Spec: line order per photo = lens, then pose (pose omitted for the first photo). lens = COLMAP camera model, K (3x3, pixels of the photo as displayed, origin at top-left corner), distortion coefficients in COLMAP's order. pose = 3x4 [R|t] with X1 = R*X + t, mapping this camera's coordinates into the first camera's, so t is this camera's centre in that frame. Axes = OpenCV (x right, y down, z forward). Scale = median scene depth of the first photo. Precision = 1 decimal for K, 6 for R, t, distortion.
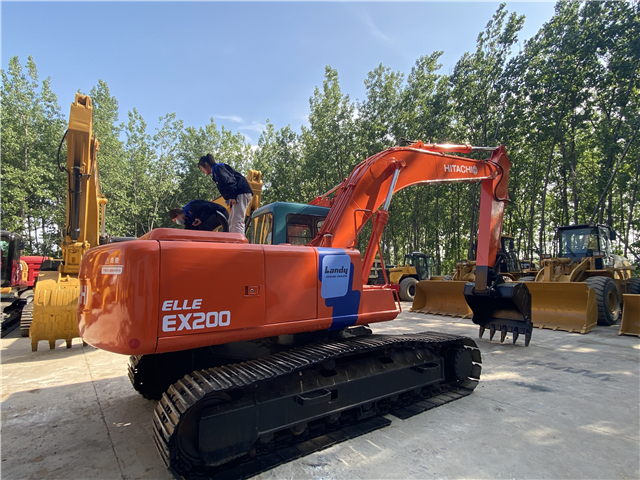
lens RADIAL K [[330.0, 0, 320.0], [0, 330.0, 240.0], [0, 0, 1]] dist [0.026321, -0.028579]
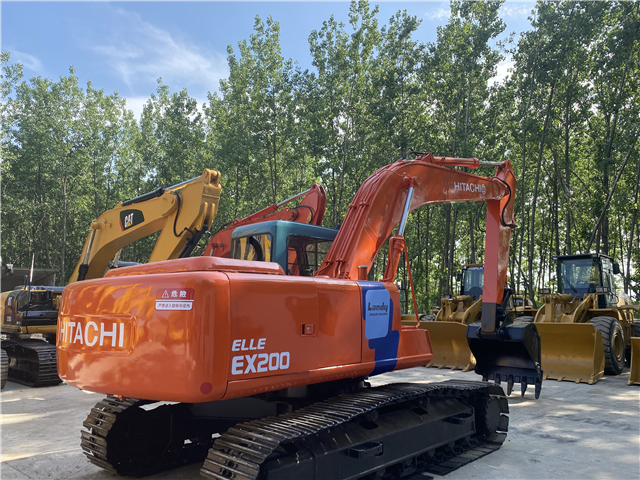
lens RADIAL K [[491.7, 0, 320.0], [0, 491.7, 240.0], [0, 0, 1]] dist [-0.000139, -0.000675]
pose [[0.978474, 0.037779, 0.202881, -0.307417], [-0.029299, 0.998573, -0.044641, -0.019675], [-0.204278, 0.037736, 0.978185, -0.209931]]
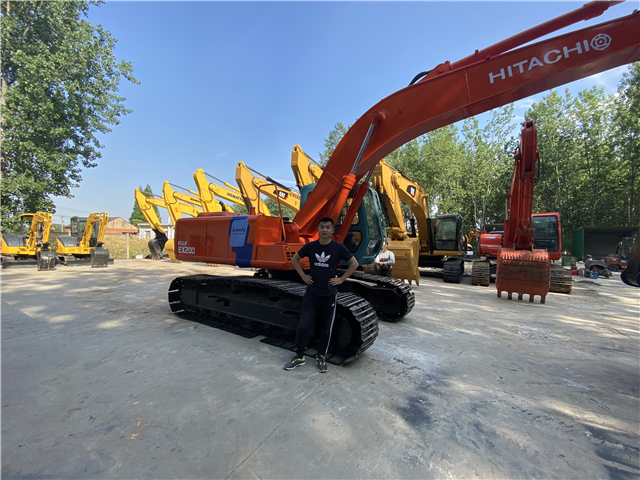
lens RADIAL K [[259.7, 0, 318.3], [0, 259.7, 238.1], [0, 0, 1]] dist [0.018105, -0.018413]
pose [[0.399895, 0.003923, -0.916552, 1.088593], [0.059750, 0.997752, 0.030340, 0.096394], [0.914611, -0.066897, 0.398762, 0.698893]]
